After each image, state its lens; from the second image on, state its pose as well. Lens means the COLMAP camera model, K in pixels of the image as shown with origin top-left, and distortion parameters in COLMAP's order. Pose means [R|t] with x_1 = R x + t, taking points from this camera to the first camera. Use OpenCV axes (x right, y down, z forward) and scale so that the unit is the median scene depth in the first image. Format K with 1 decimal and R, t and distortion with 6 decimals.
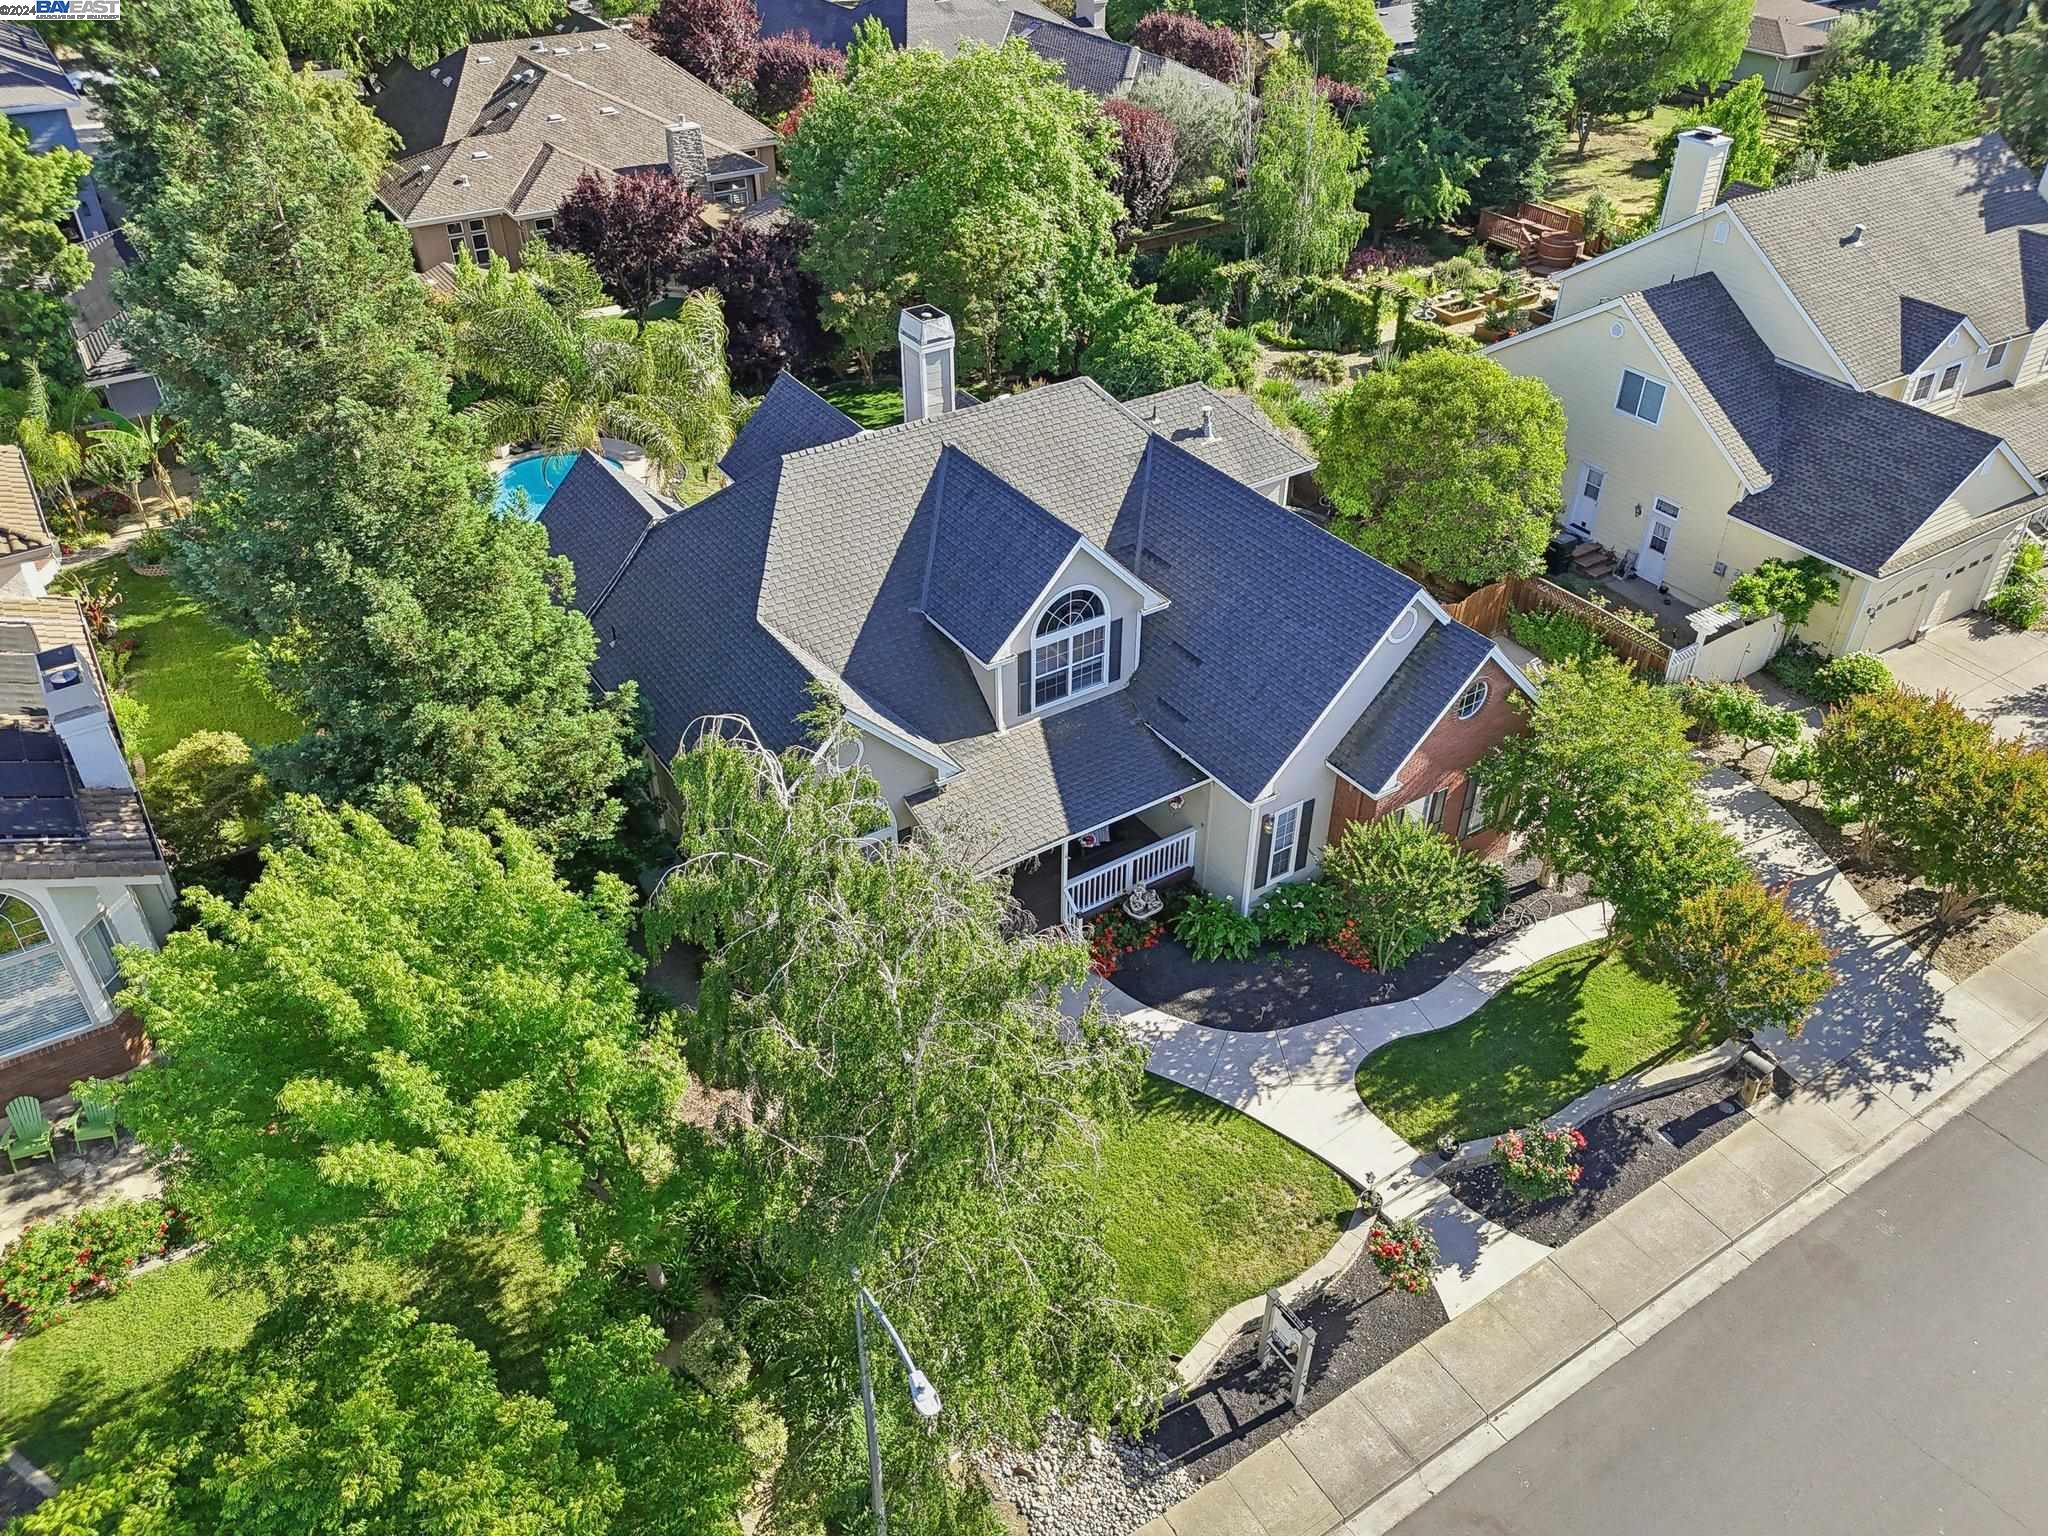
lens RADIAL K [[1508.6, 0, 1035.8], [0, 1508.6, 763.0], [0, 0, 1]] dist [0.039946, 0.005207]
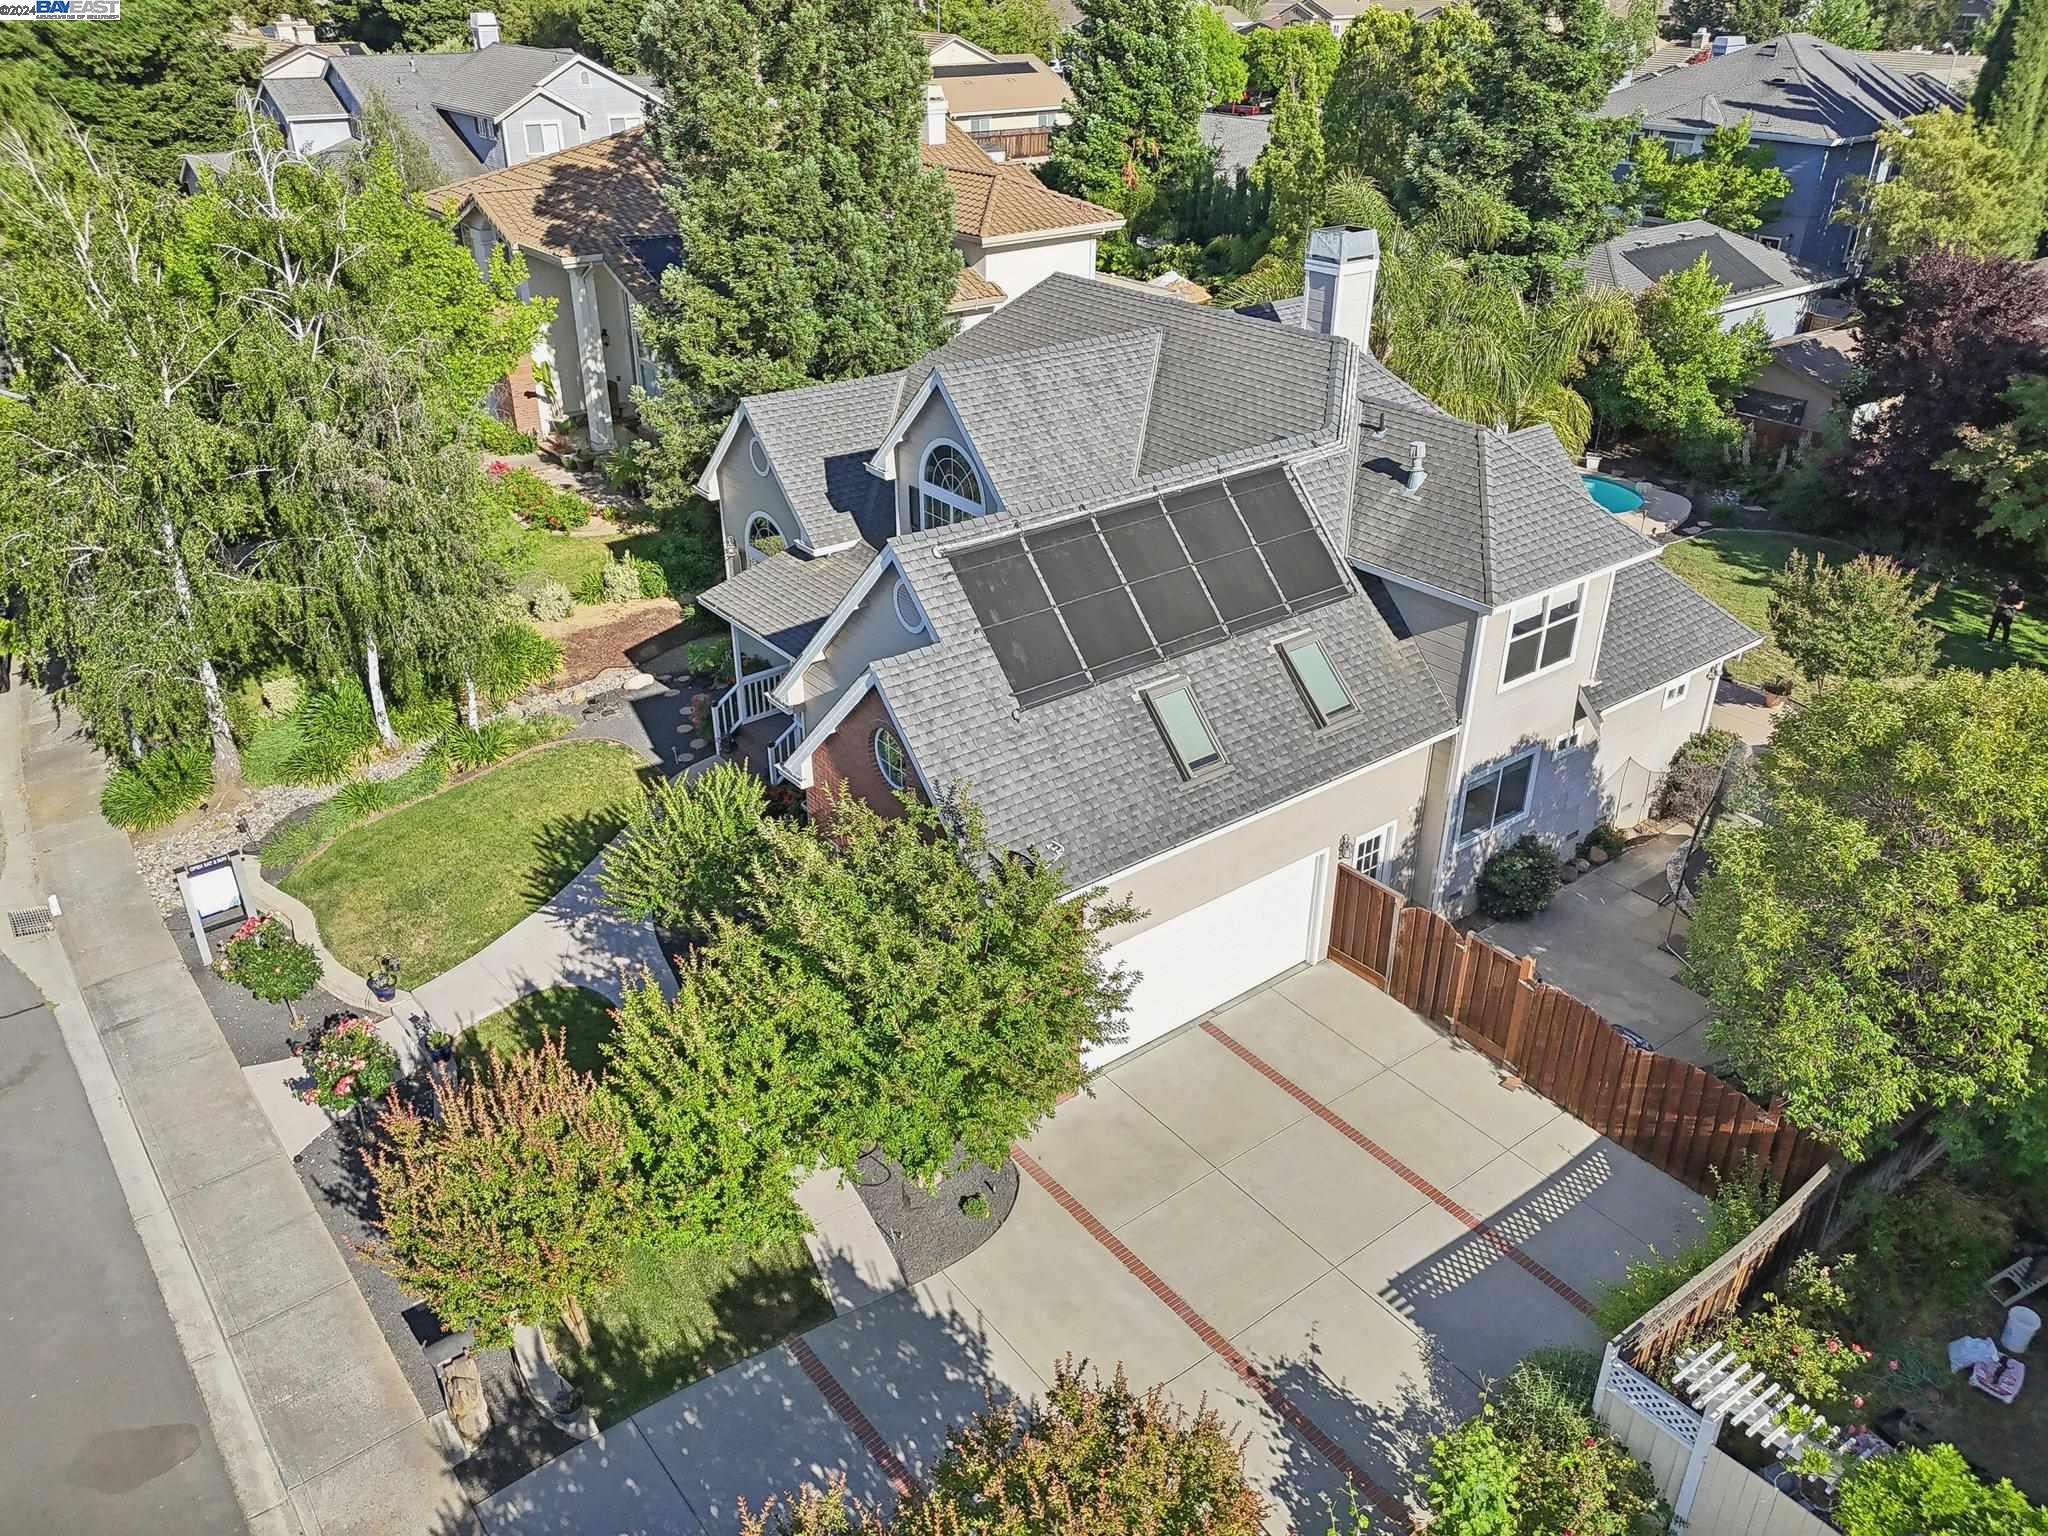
lens RADIAL K [[1508.6, 0, 1021.0], [0, 1508.6, 764.2], [0, 0, 1]] dist [0.039946, 0.005207]
pose [[0.111840, 0.482218, -0.868883, 0.971333], [-0.560755, 0.752480, 0.345437, -0.334284], [0.820393, 0.448597, 0.354564, 0.914269]]
